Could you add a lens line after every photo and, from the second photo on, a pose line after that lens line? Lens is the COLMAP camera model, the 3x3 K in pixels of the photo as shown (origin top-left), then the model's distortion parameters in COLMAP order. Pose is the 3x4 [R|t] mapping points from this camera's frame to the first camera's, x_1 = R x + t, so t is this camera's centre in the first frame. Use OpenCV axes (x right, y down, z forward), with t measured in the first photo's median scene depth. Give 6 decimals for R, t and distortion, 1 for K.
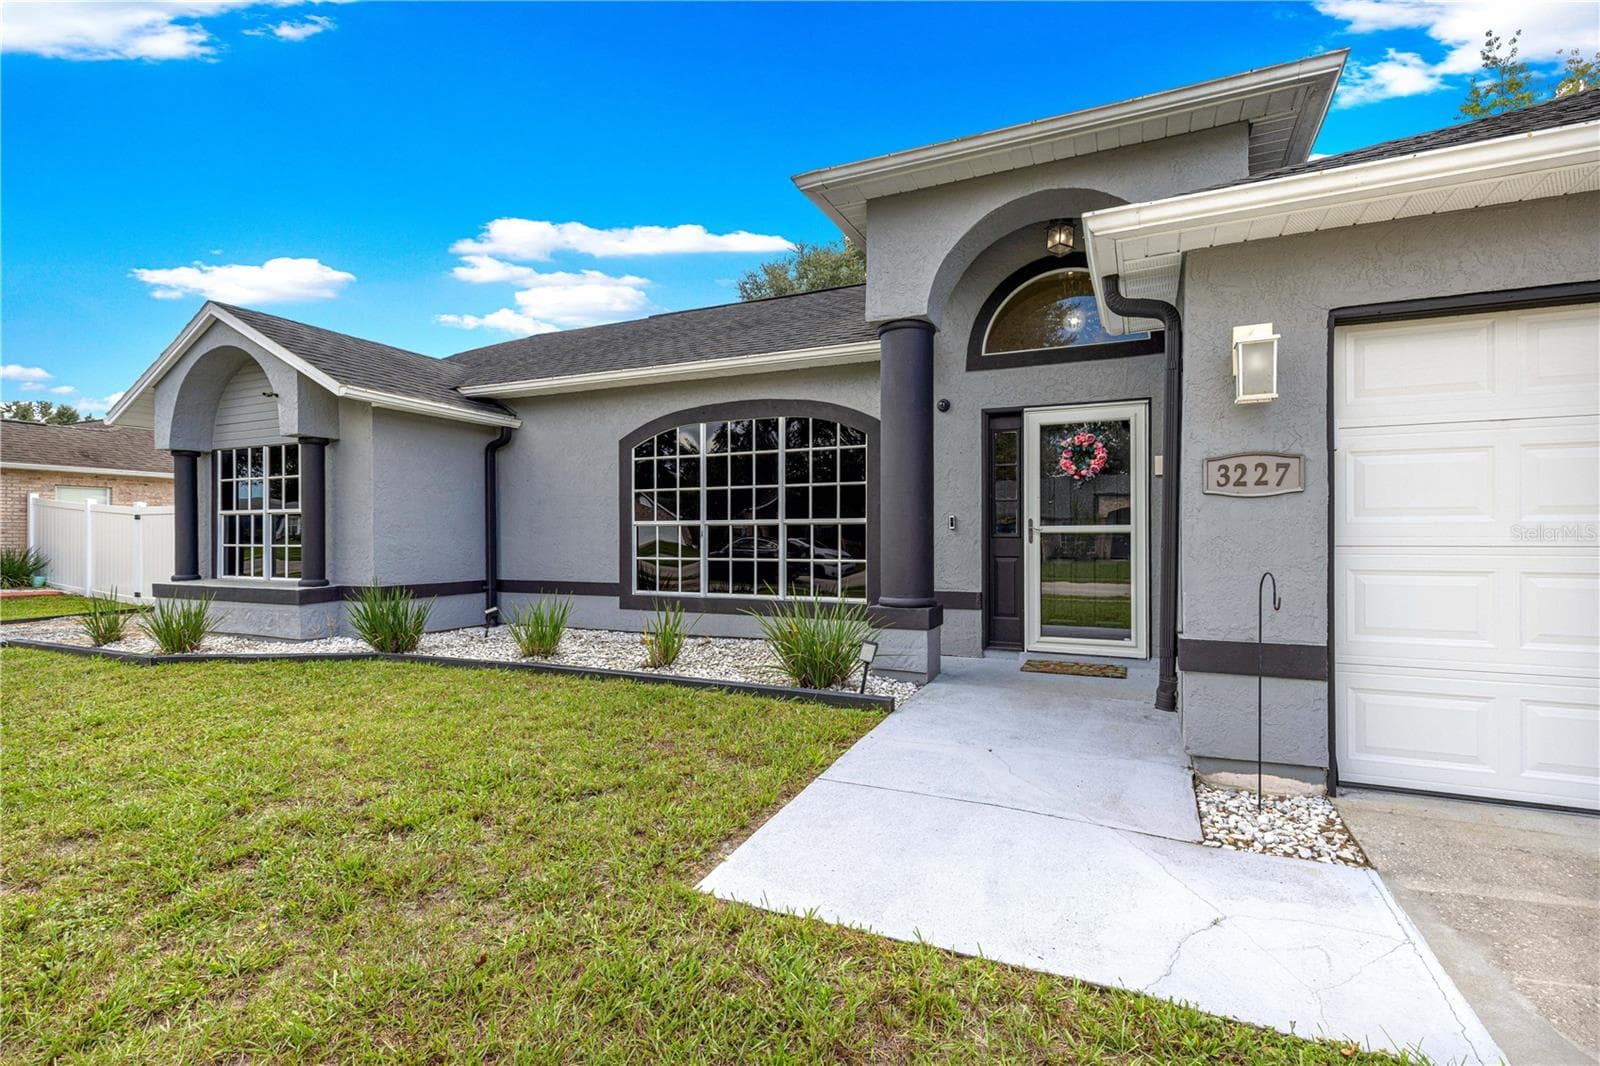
lens RADIAL K [[719.0, 0, 820.9], [0, 719.0, 537.1], [0, 0, 1]] dist [0.002024, 0.000073]
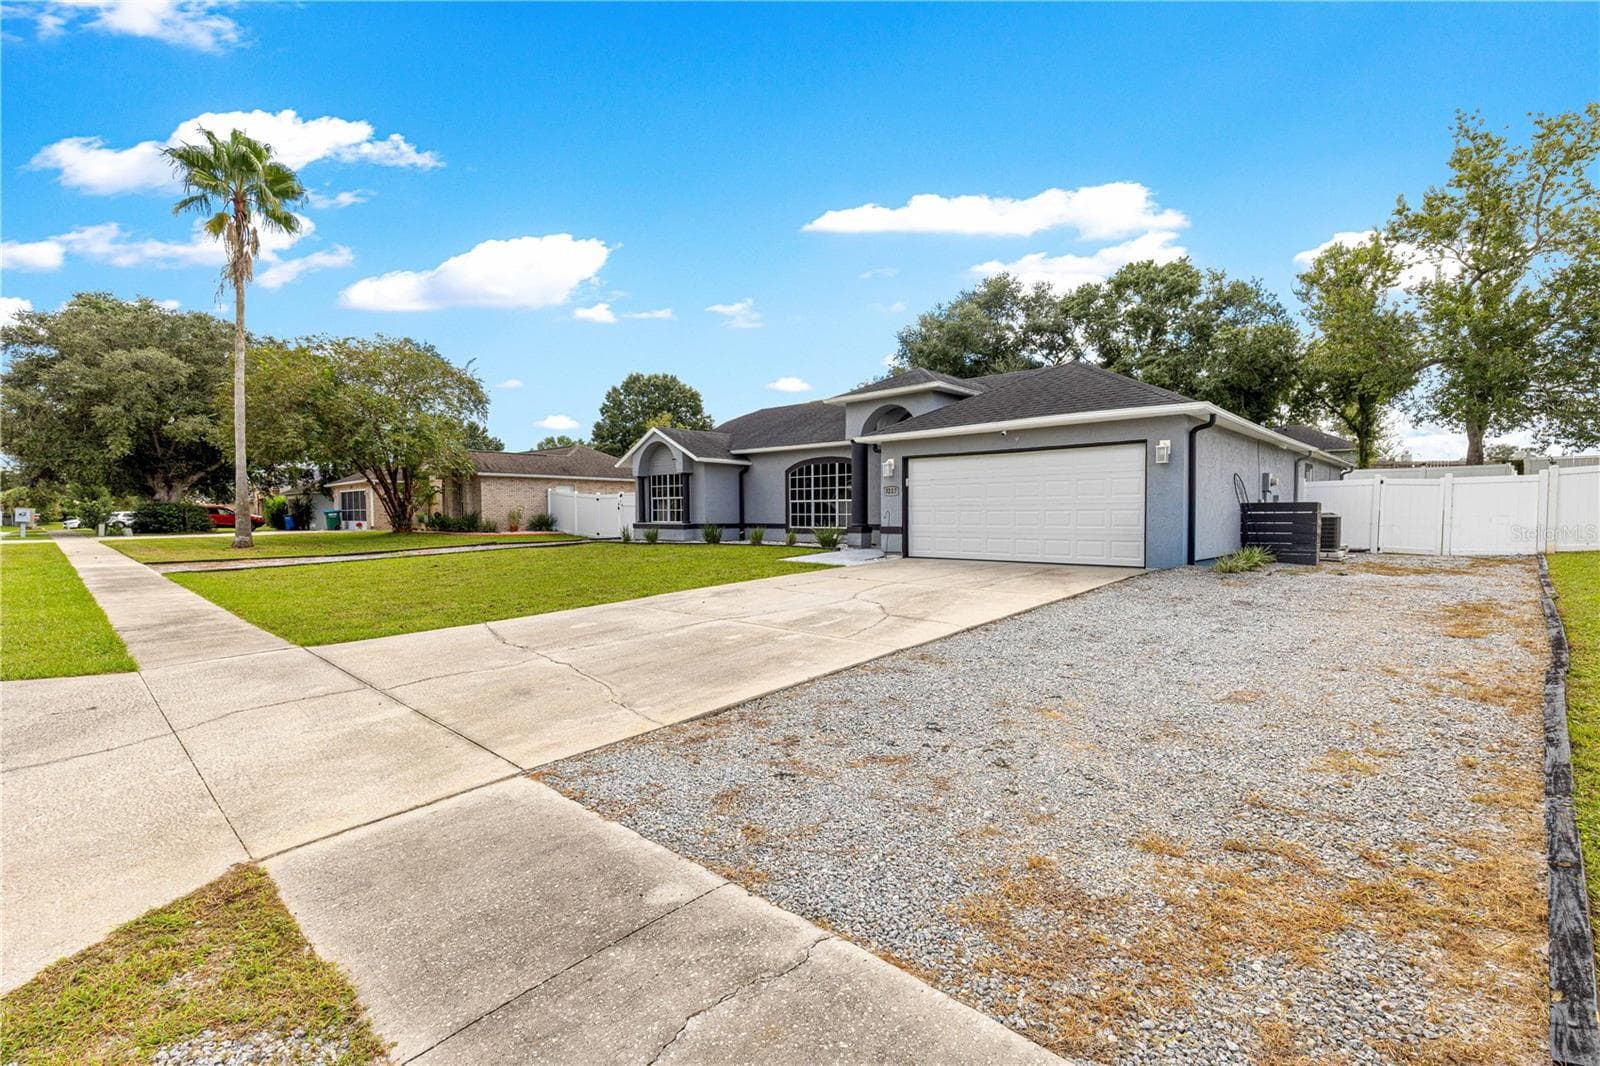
lens RADIAL K [[719.0, 0, 820.9], [0, 719.0, 537.1], [0, 0, 1]] dist [0.002024, 0.000073]
pose [[0.950515, 0.008326, -0.310568, 0.687167], [0.002645, 0.999388, 0.034886, 0.021008], [0.310668, -0.033981, 0.949911, -1.527520]]
